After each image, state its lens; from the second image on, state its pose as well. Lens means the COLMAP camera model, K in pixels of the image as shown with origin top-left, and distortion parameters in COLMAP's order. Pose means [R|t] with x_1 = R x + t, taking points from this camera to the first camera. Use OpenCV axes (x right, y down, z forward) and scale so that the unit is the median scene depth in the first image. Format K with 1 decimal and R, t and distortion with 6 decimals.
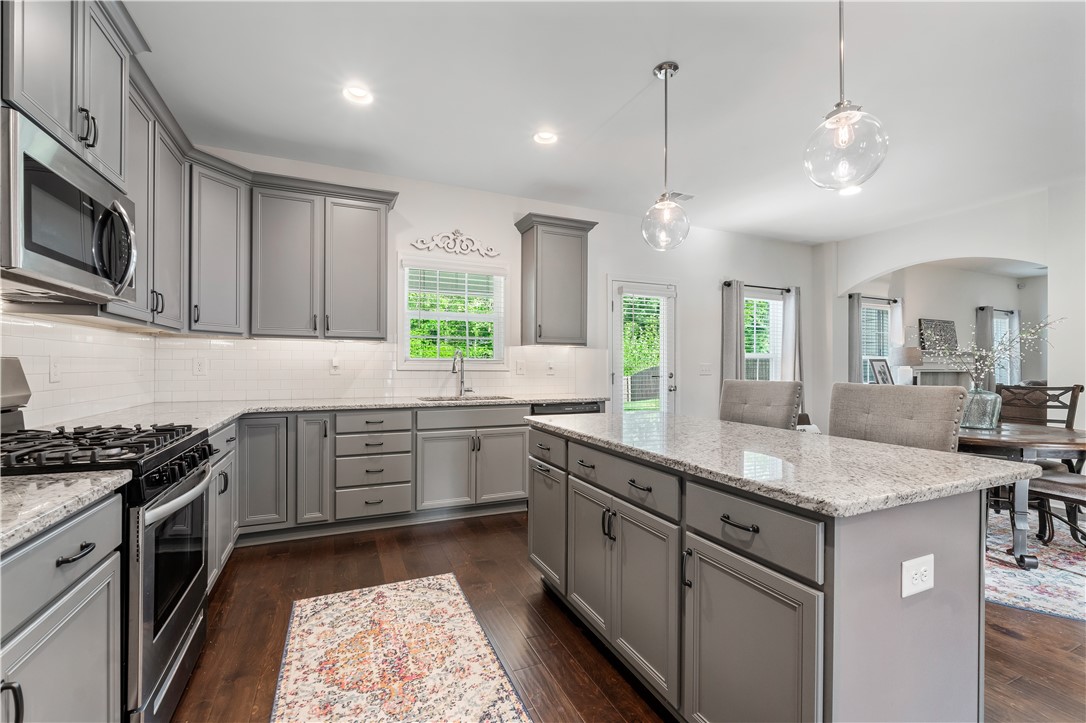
lens RADIAL K [[465.1, 0, 538.6], [0, 465.1, 365.3], [0, 0, 1]] dist [-0.009732, -0.000040]
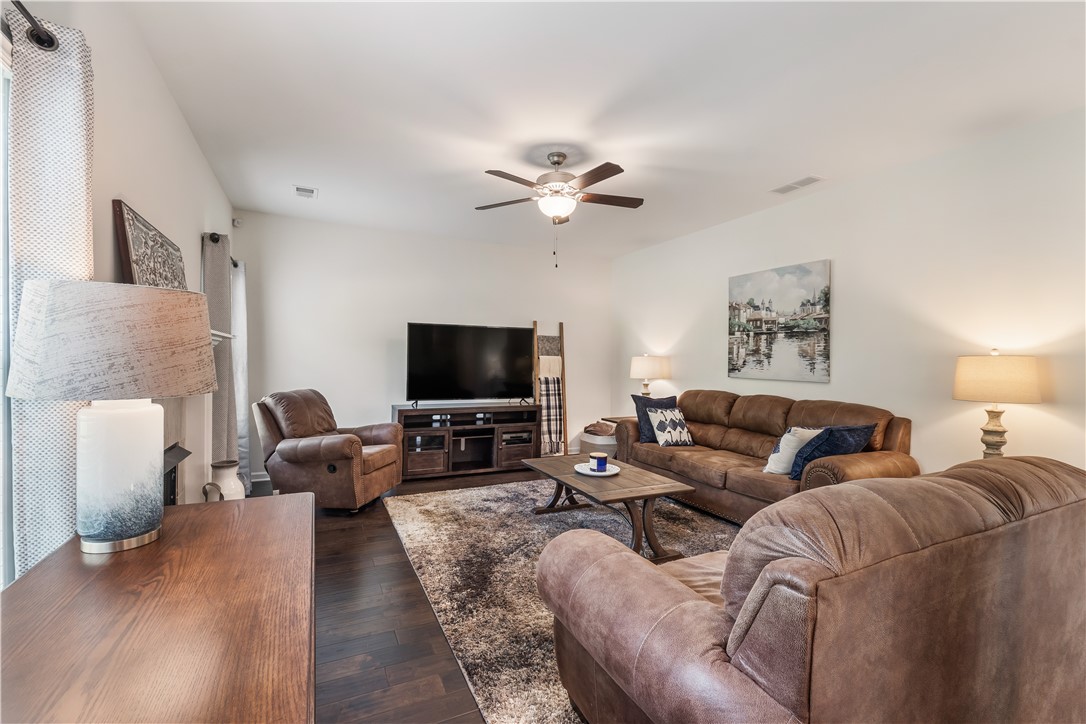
lens RADIAL K [[459.4, 0, 538.6], [0, 459.4, 359.7], [0, 0, 1]] dist [-0.006271, 0.000058]
pose [[-0.036434, -0.004939, 0.999324, 1.341242], [-0.014544, 0.999885, 0.004412, -0.034896], [-0.999230, -0.014373, -0.036502, 1.836123]]
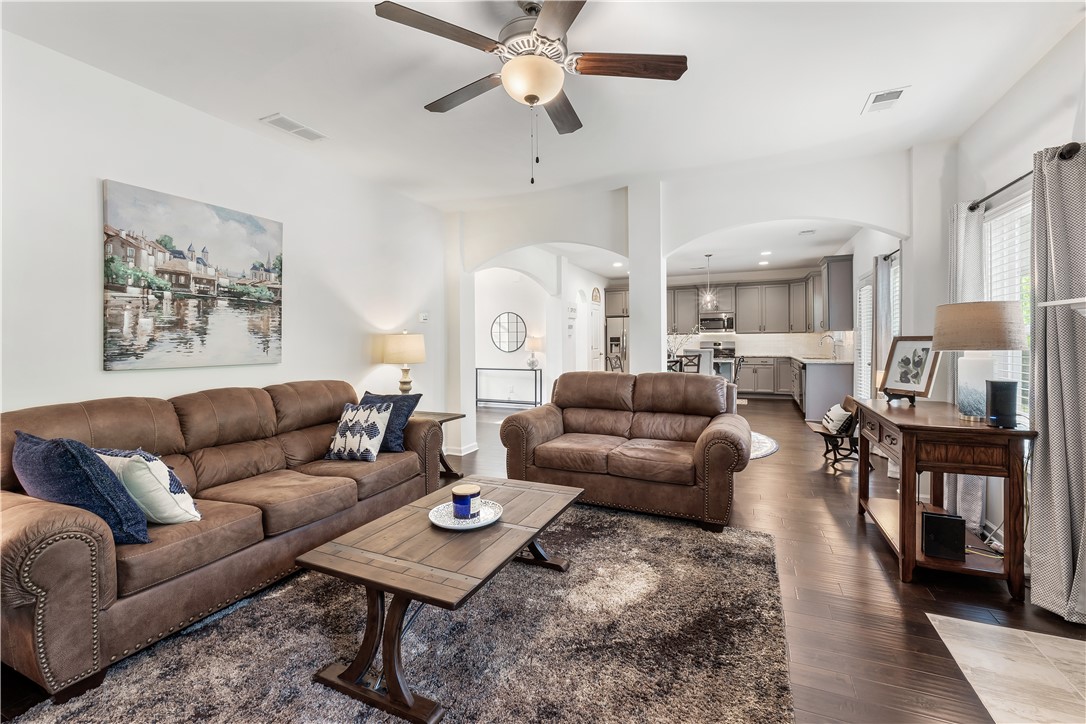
lens RADIAL K [[456.9, 0, 541.5], [0, 456.9, 340.6], [0, 0, 1]] dist [-0.002108, -0.000161]
pose [[-0.742549, 0.004866, -0.669774, 2.891208], [0.007302, 0.999973, -0.000830, -0.025666], [0.669752, -0.005507, -0.742565, 2.258292]]
